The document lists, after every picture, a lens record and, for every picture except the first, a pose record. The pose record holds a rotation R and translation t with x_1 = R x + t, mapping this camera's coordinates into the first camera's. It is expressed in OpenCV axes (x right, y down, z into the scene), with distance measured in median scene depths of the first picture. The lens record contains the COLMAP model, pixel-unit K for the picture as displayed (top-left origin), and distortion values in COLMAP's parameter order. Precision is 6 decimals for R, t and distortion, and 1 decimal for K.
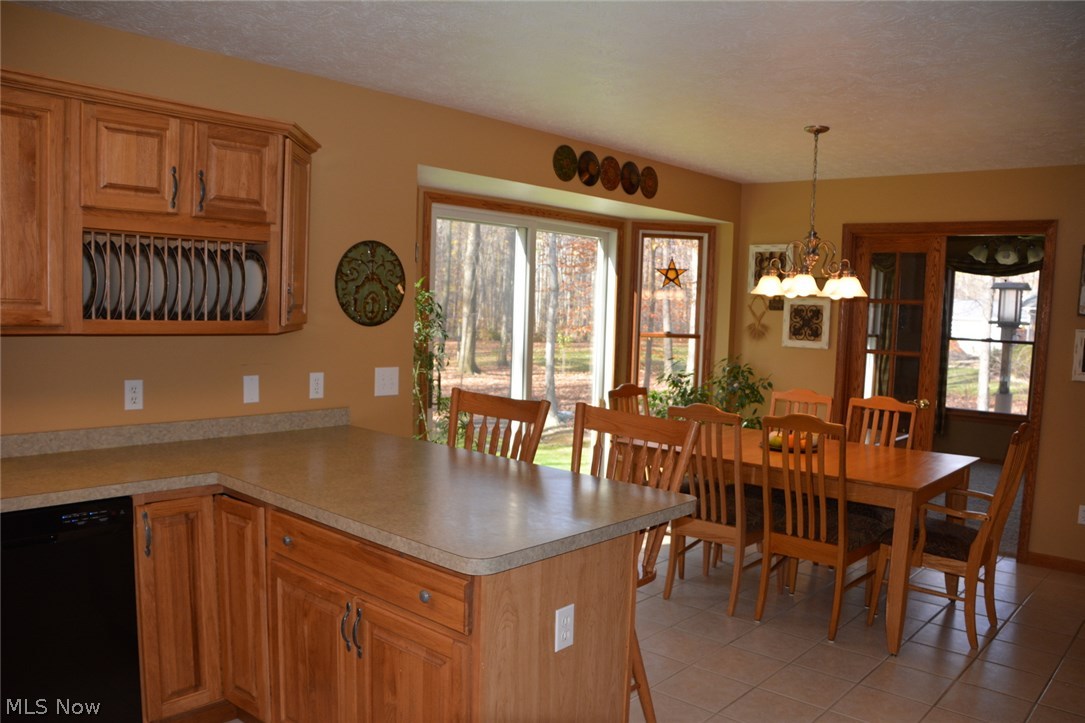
lens RADIAL K [[841.9, 0, 542.0], [0, 841.9, 388.3], [0, 0, 1]] dist [-0.168955, 0.123296]
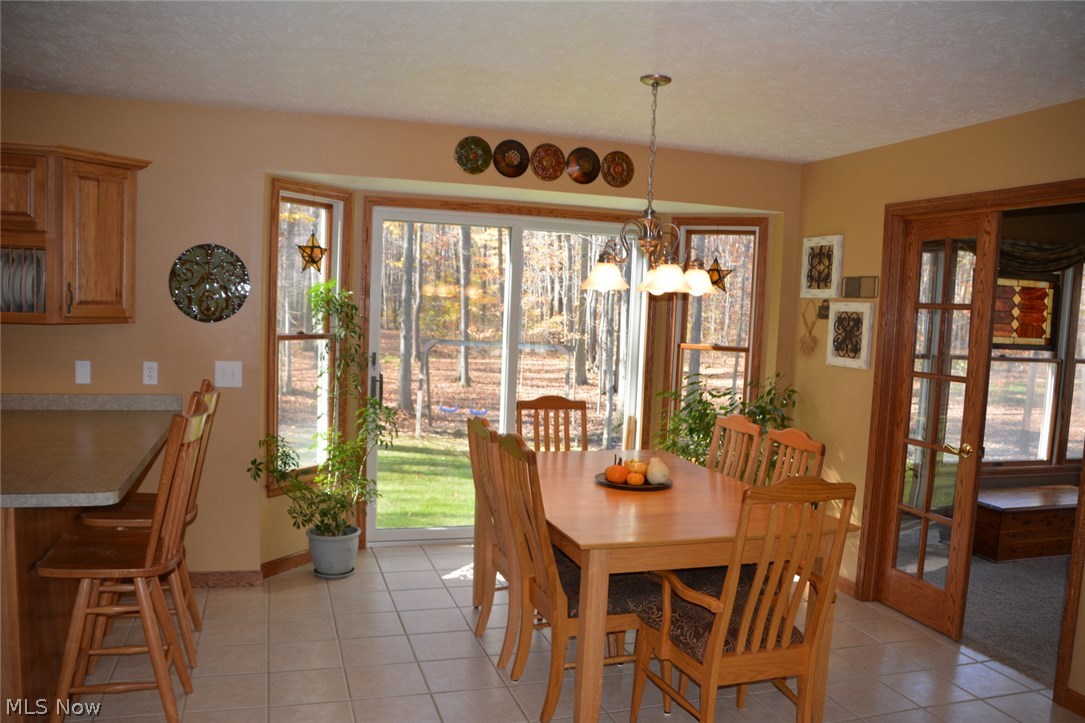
lens RADIAL K [[841.9, 0, 542.0], [0, 841.9, 388.3], [0, 0, 1]] dist [-0.168955, 0.123296]
pose [[0.864143, 0.052647, -0.500486, 0.711919], [-0.063651, 0.997960, -0.004923, -0.010649], [0.499206, 0.036111, 0.865731, 0.290932]]
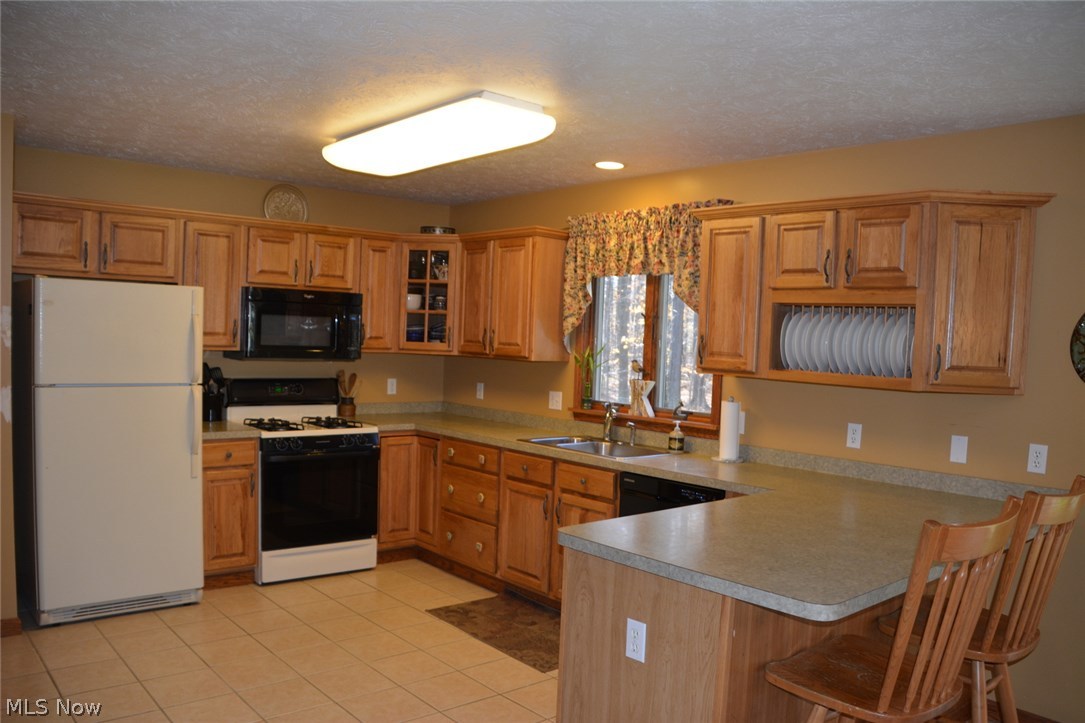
lens RADIAL K [[841.9, 0, 542.0], [0, 841.9, 388.3], [0, 0, 1]] dist [-0.168955, 0.123296]
pose [[-0.111226, 0.025247, -0.993474, 0.618625], [-0.141008, 0.989162, 0.040924, -0.037180], [0.983741, 0.144640, -0.106460, 0.526478]]
